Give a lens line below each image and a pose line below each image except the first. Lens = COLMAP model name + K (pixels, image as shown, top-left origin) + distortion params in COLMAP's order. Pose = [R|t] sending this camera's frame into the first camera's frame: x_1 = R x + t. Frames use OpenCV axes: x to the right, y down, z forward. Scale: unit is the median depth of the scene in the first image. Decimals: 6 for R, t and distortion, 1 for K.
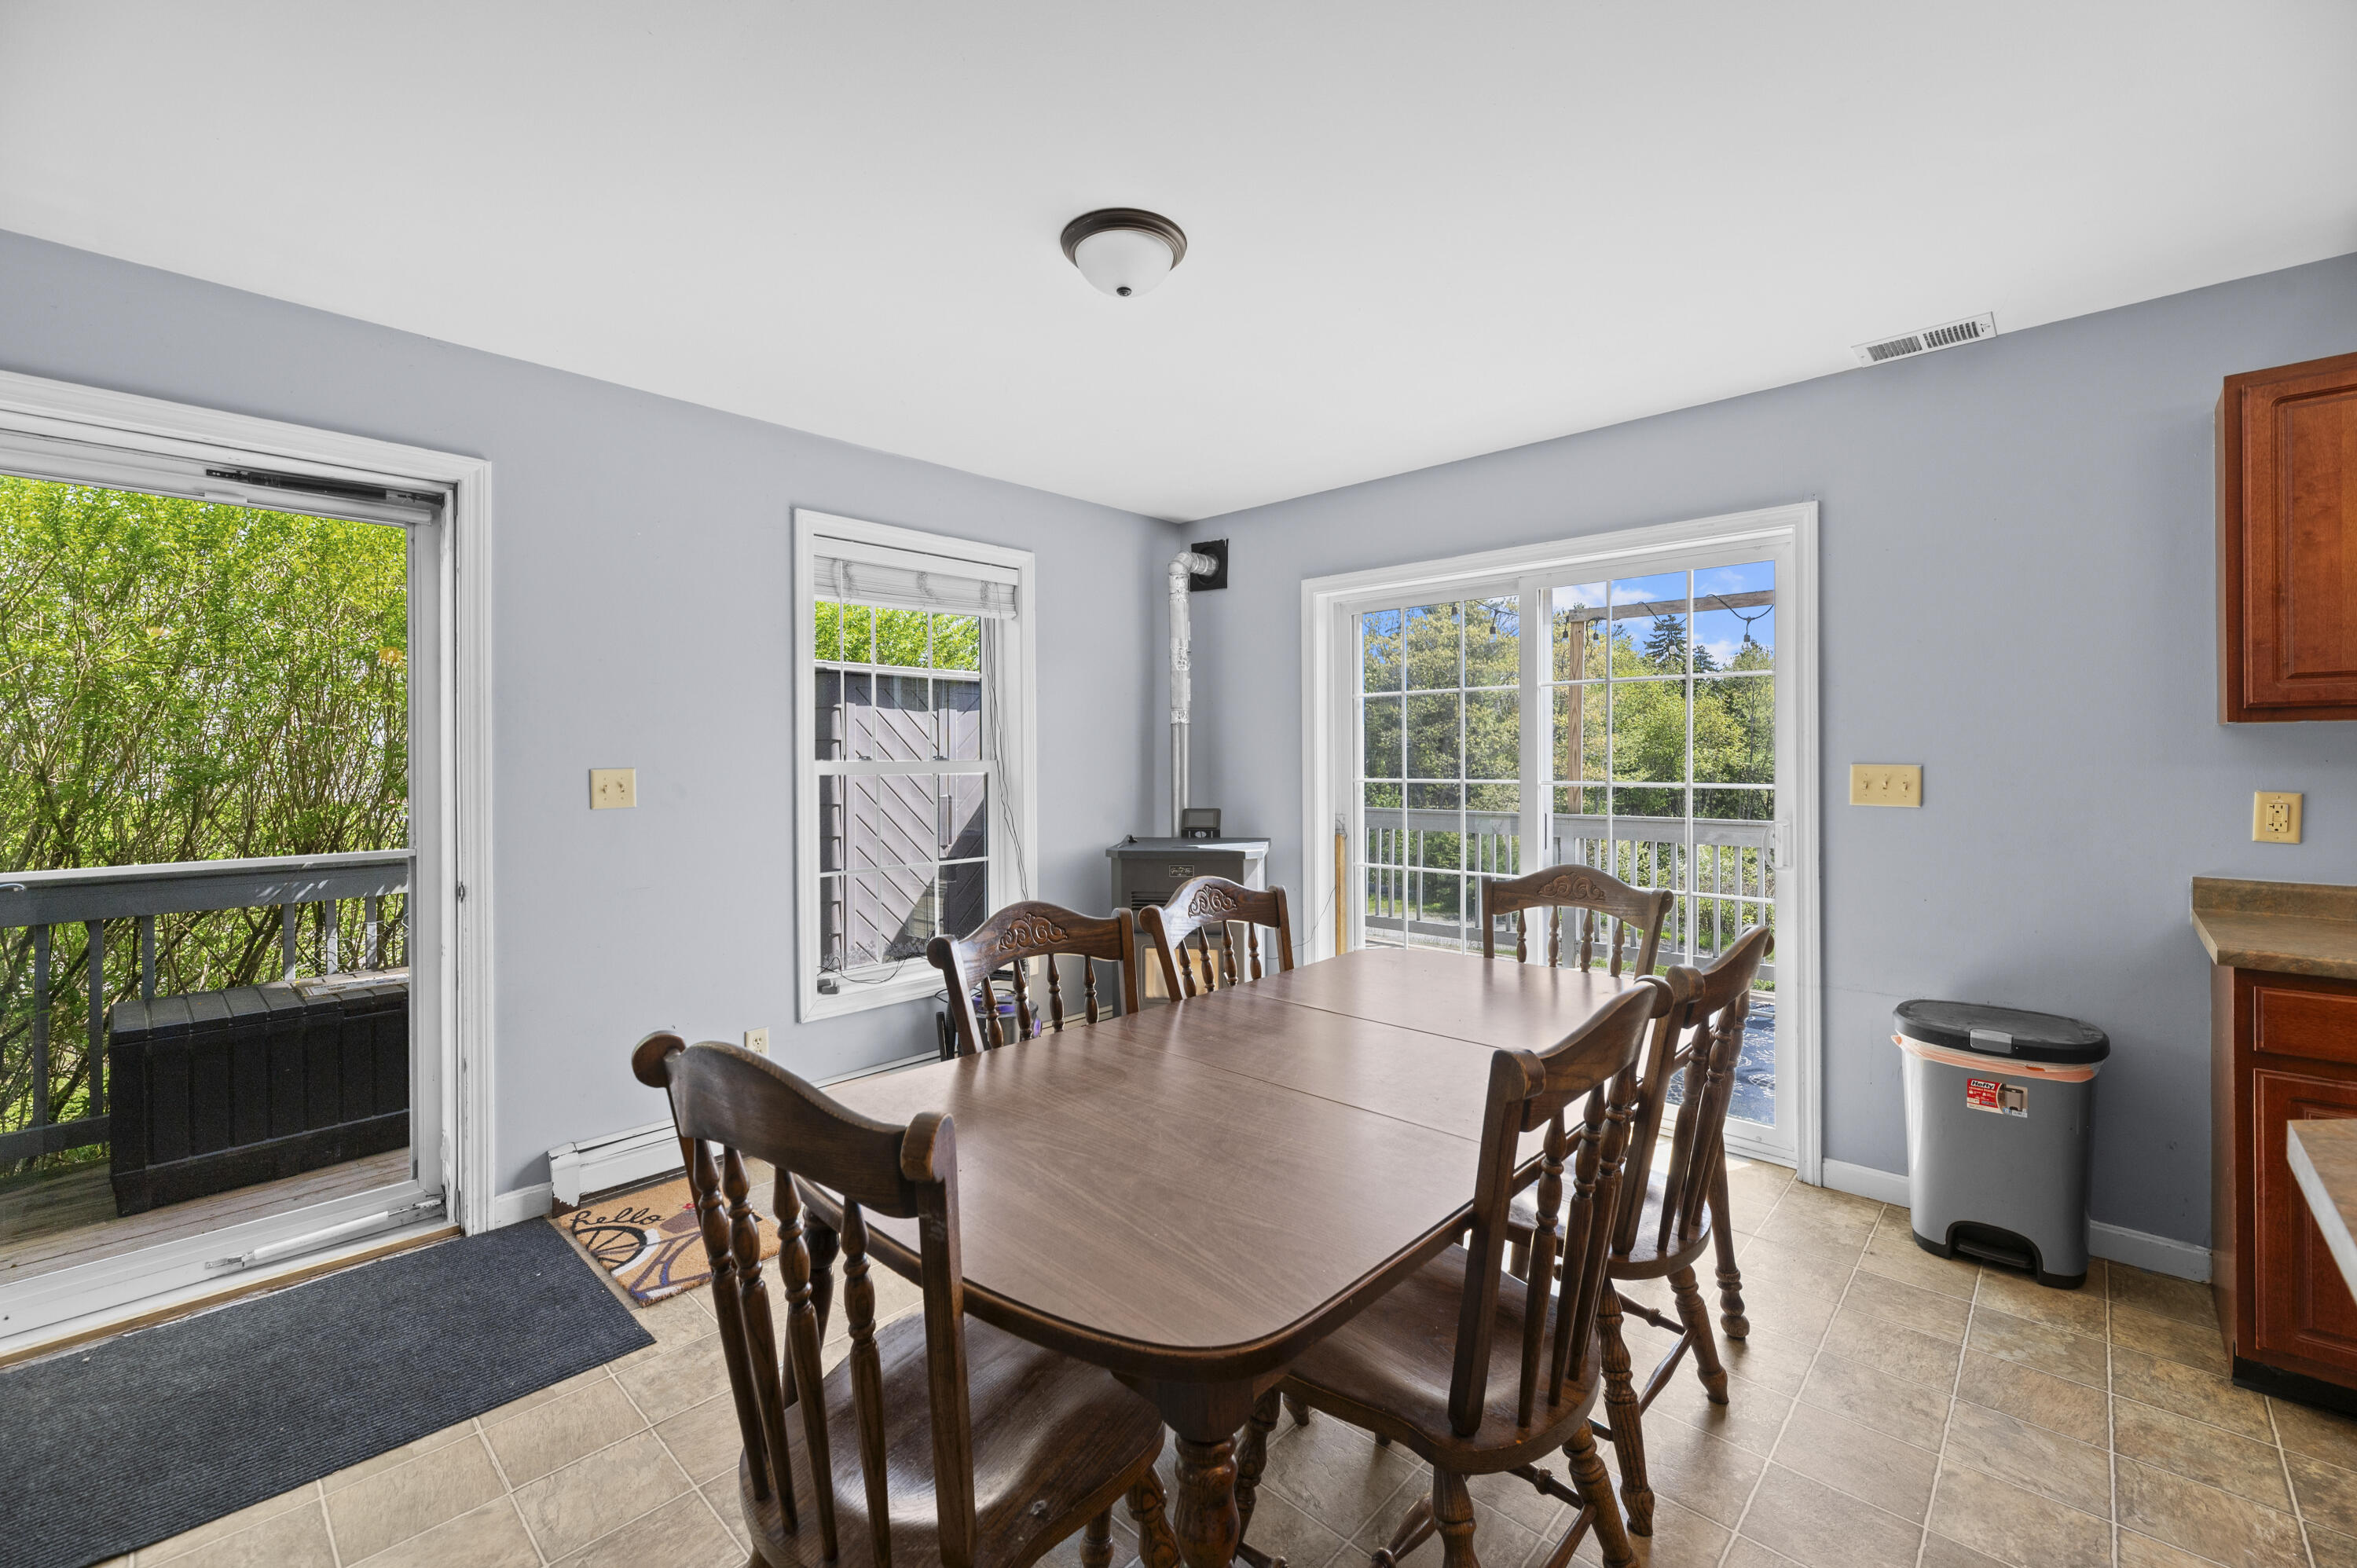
lens RADIAL K [[966.6, 0, 1180.4], [0, 966.6, 765.5], [0, 0, 1]] dist [0.002563, -0.000148]
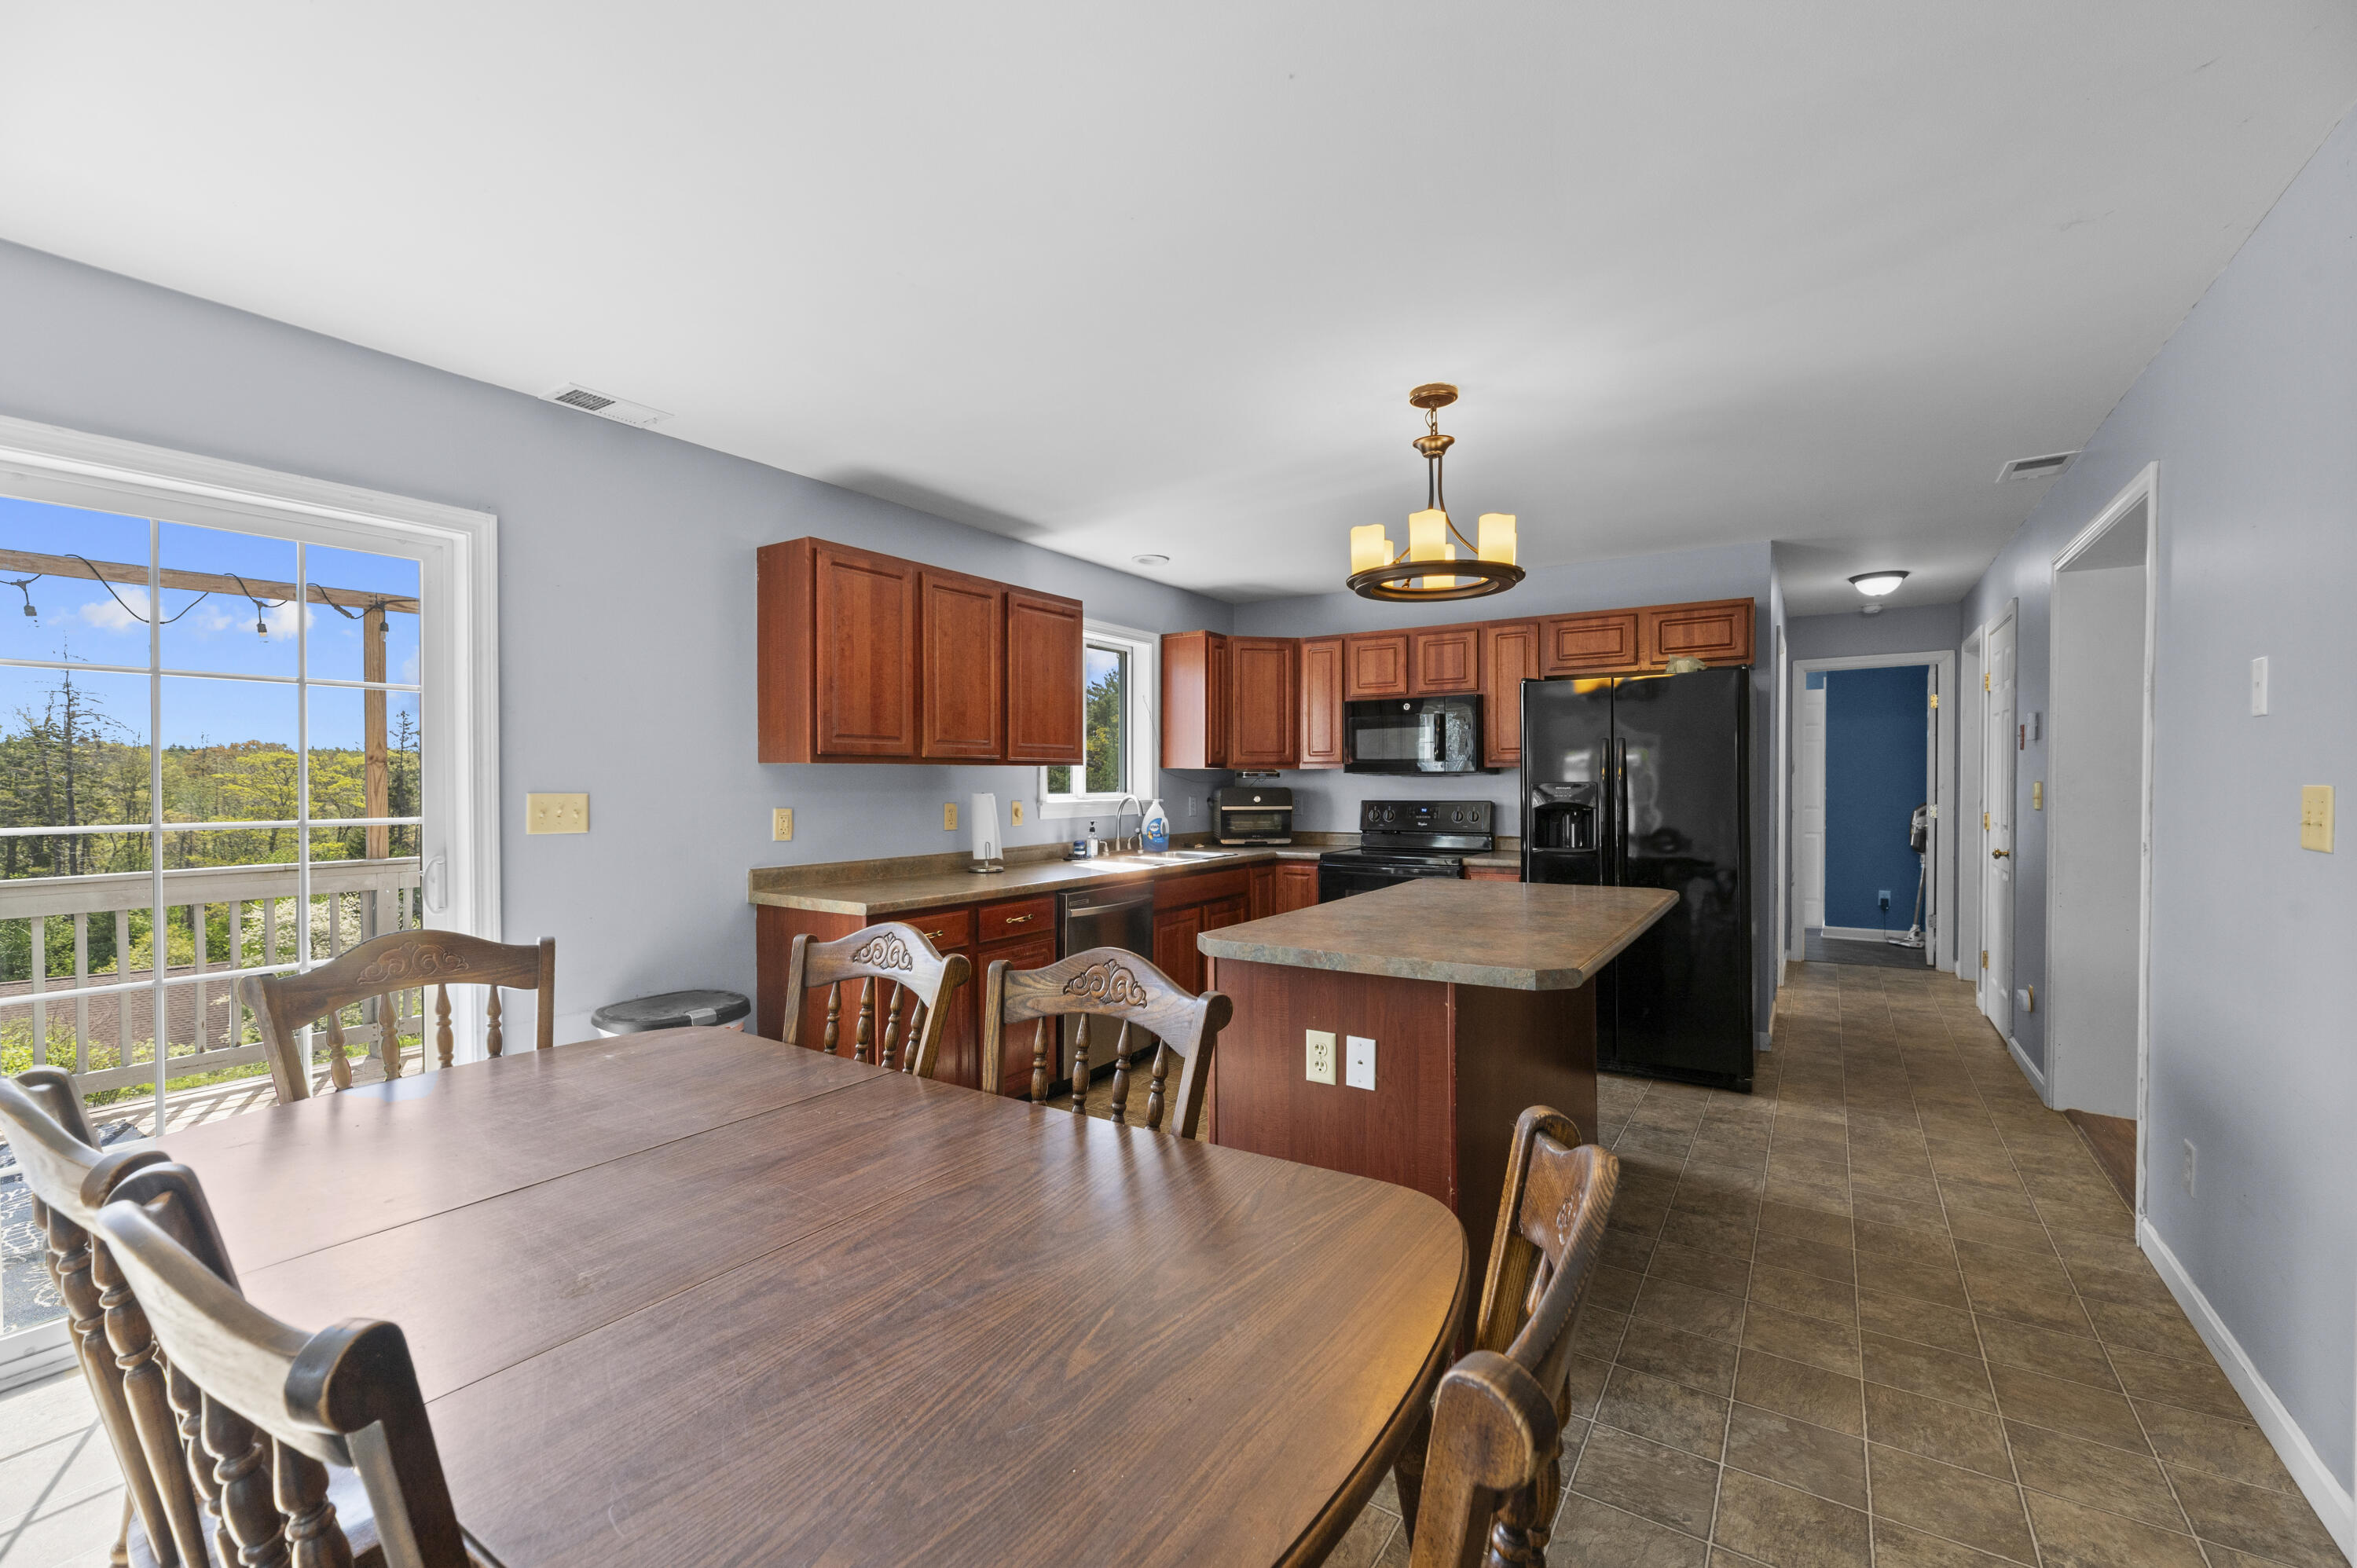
lens RADIAL K [[966.6, 0, 1196.1], [0, 966.6, 792.9], [0, 0, 1]] dist [0.002563, -0.000148]
pose [[-0.172821, -0.007151, 0.984927, -0.465595], [0.009090, 0.999919, 0.008855, -0.004937], [-0.984911, 0.010483, -0.172742, 0.577565]]
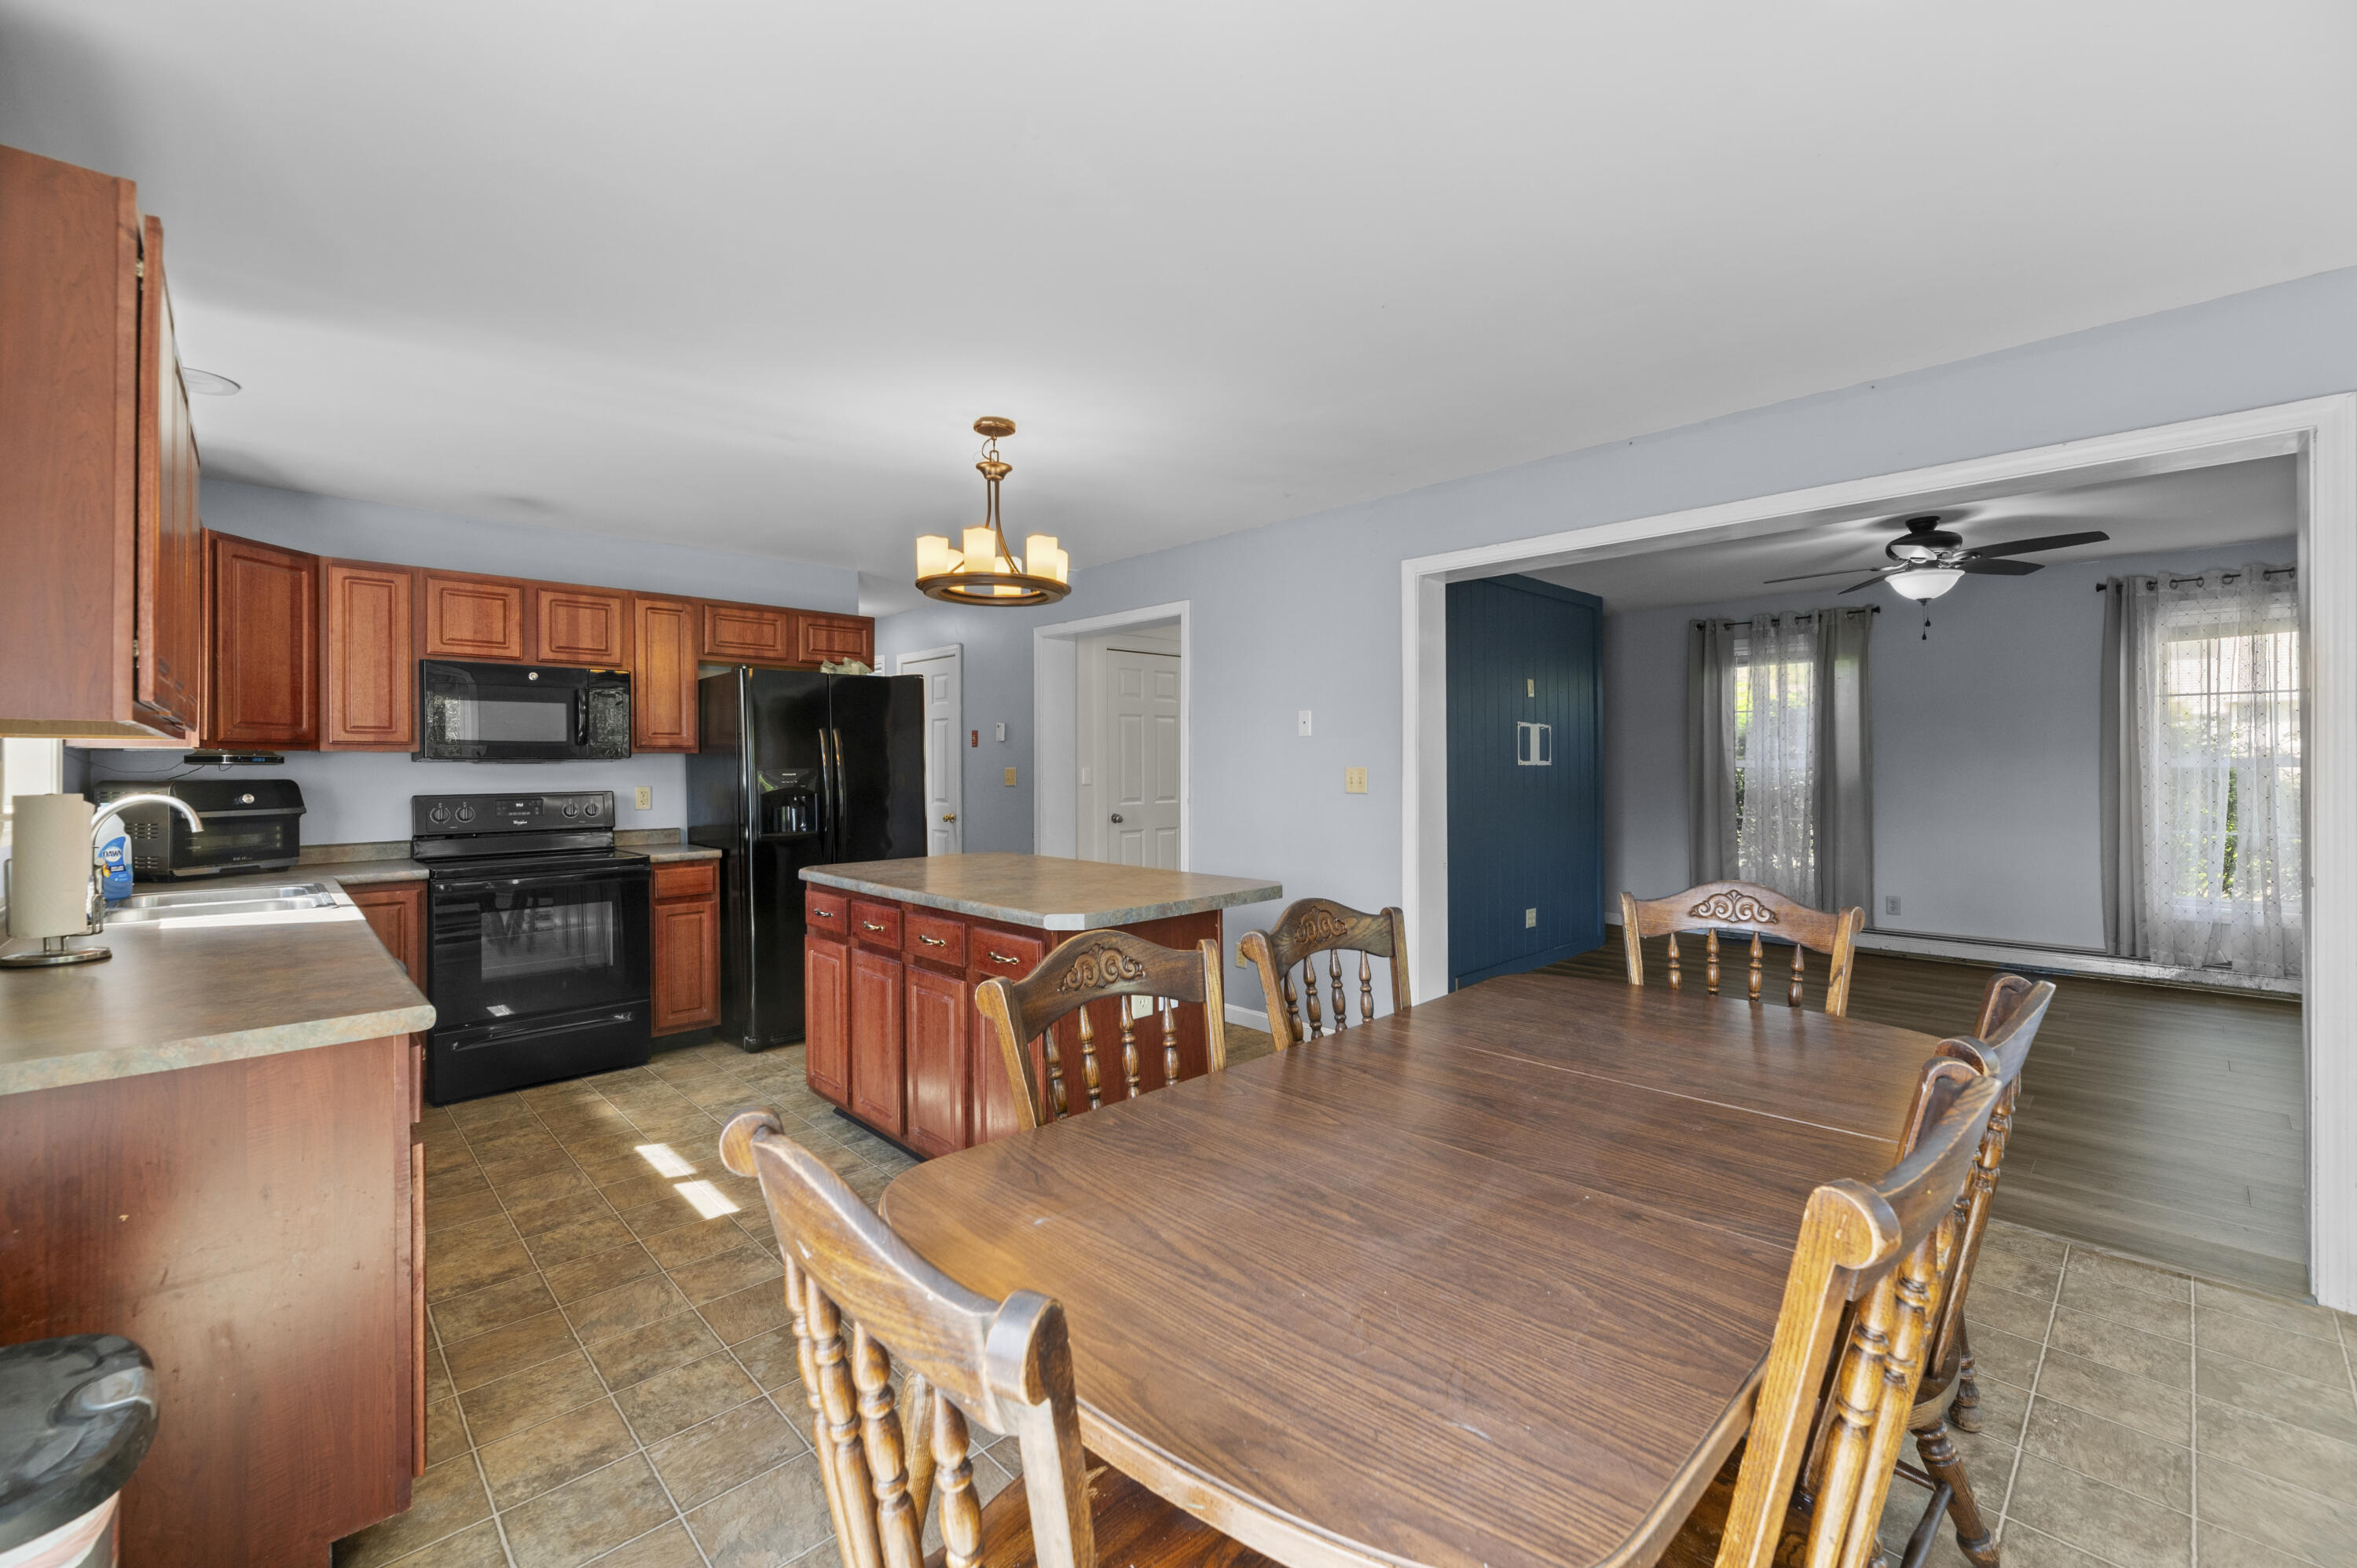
lens RADIAL K [[966.6, 0, 1190.2], [0, 966.6, 763.9], [0, 0, 1]] dist [0.002563, -0.000148]
pose [[-0.998889, 0.010469, 0.045951, 0.307345], [0.010564, 0.999943, 0.001826, -0.008005], [-0.045929, 0.002309, -0.998942, 1.388436]]
